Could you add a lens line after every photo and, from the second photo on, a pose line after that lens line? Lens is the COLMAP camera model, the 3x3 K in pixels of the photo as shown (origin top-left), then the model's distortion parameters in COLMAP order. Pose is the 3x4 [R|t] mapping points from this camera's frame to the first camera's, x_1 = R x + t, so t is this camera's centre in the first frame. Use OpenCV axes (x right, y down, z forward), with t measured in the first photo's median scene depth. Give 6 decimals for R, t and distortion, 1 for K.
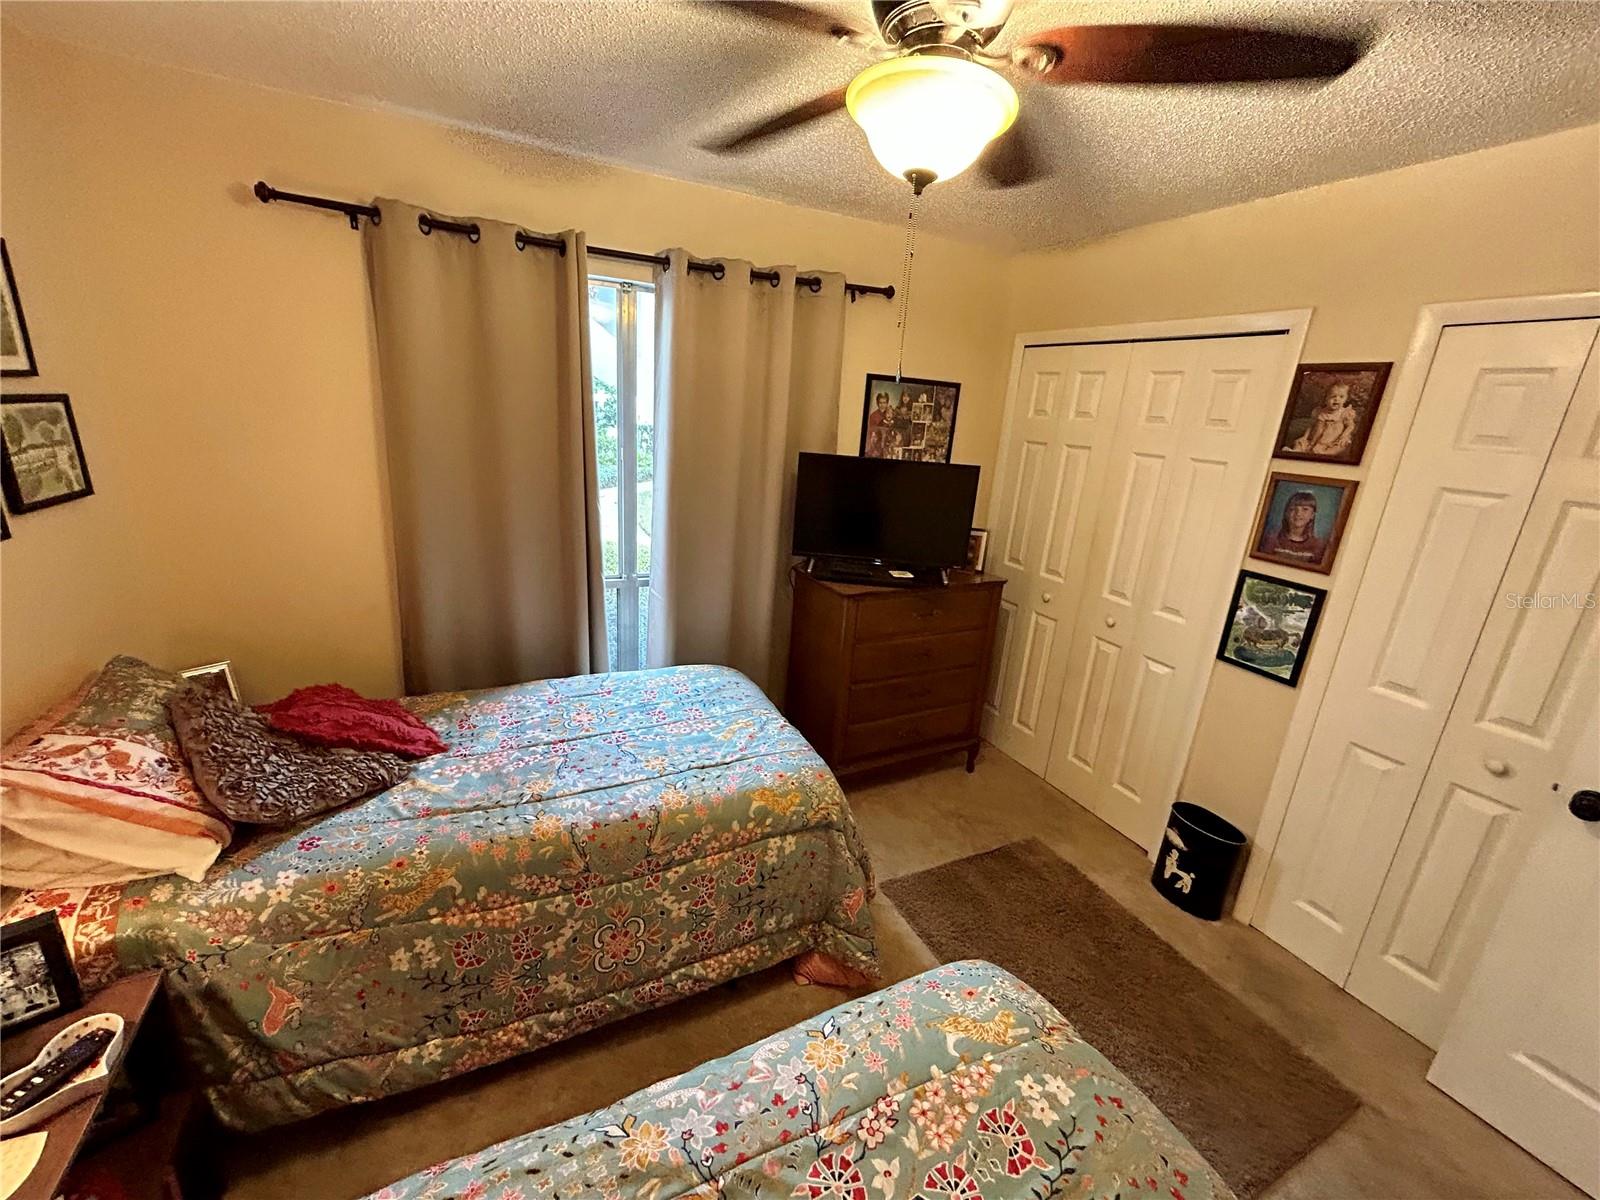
lens RADIAL K [[651.9, 0, 800.9], [0, 651.9, 597.4], [0, 0, 1]] dist [-0.003219, 0.002460]
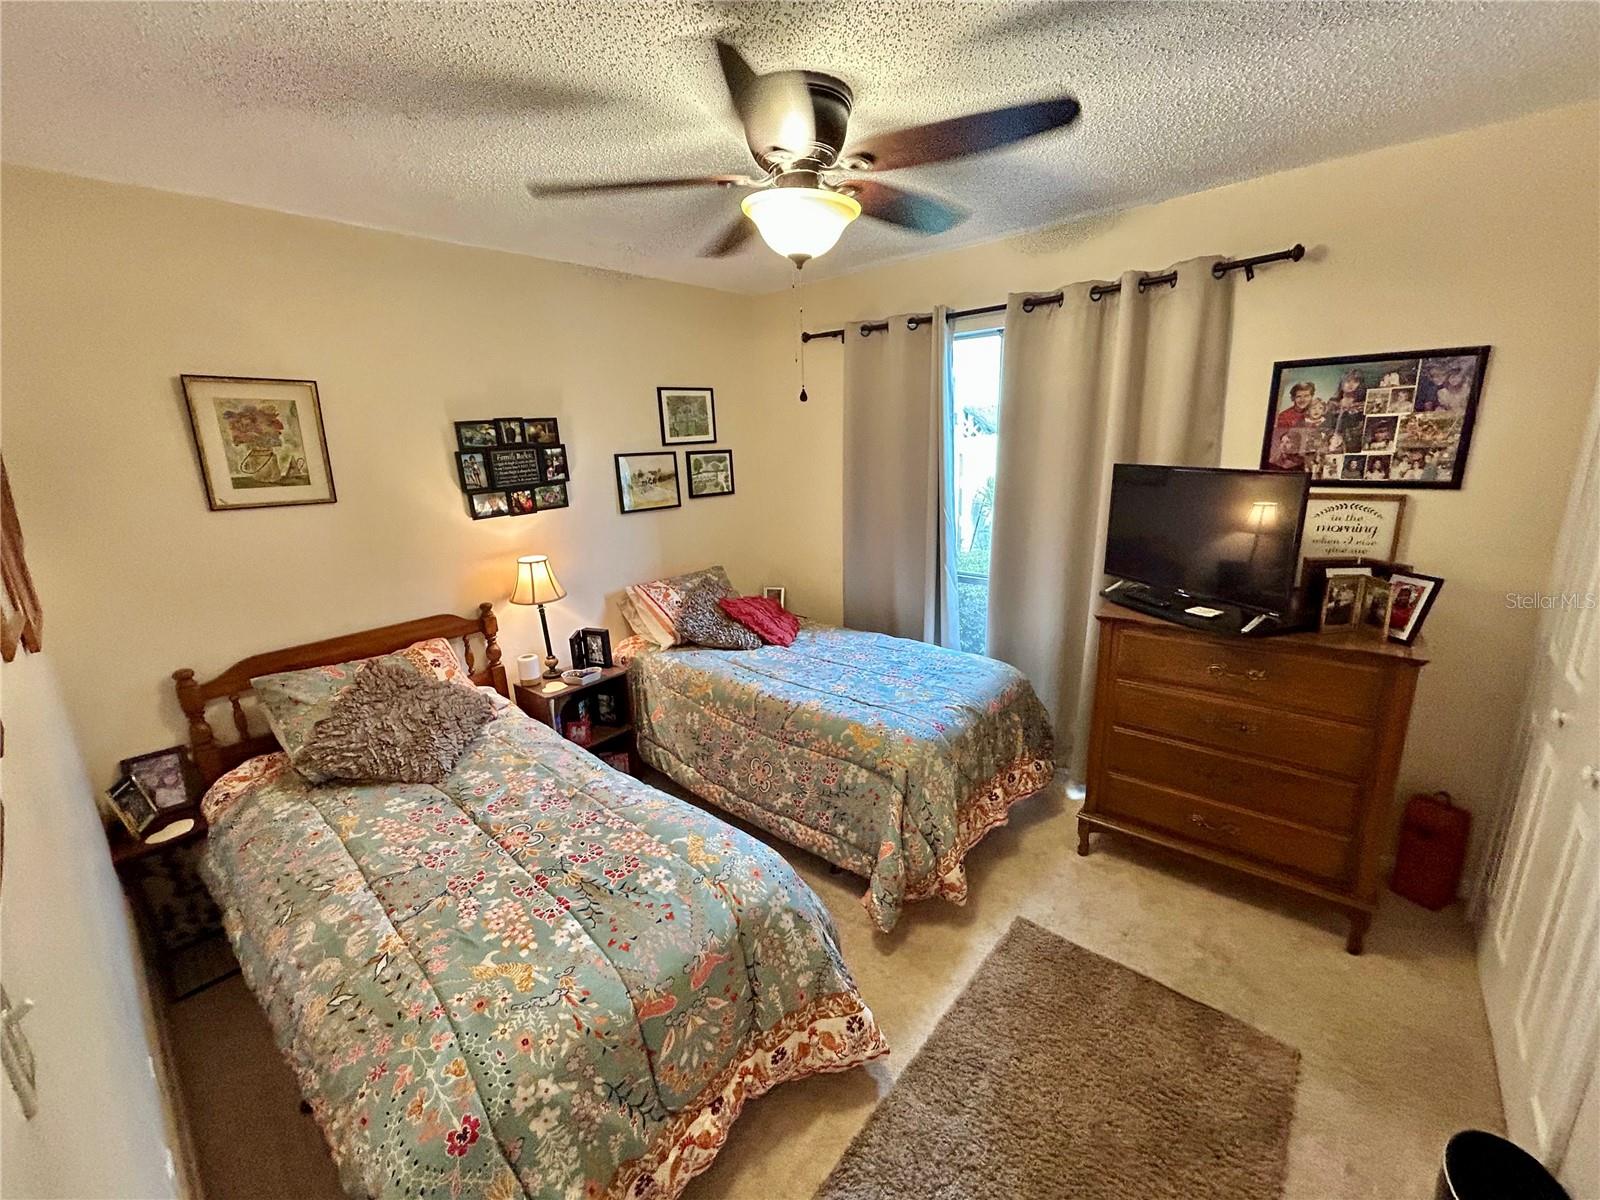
lens RADIAL K [[651.9, 0, 800.9], [0, 651.9, 597.4], [0, 0, 1]] dist [-0.003219, 0.002460]
pose [[0.381087, 0.142646, -0.913469, 1.001856], [-0.203064, 0.976814, 0.067822, -0.009706], [0.901963, 0.159647, 0.401217, 0.346374]]
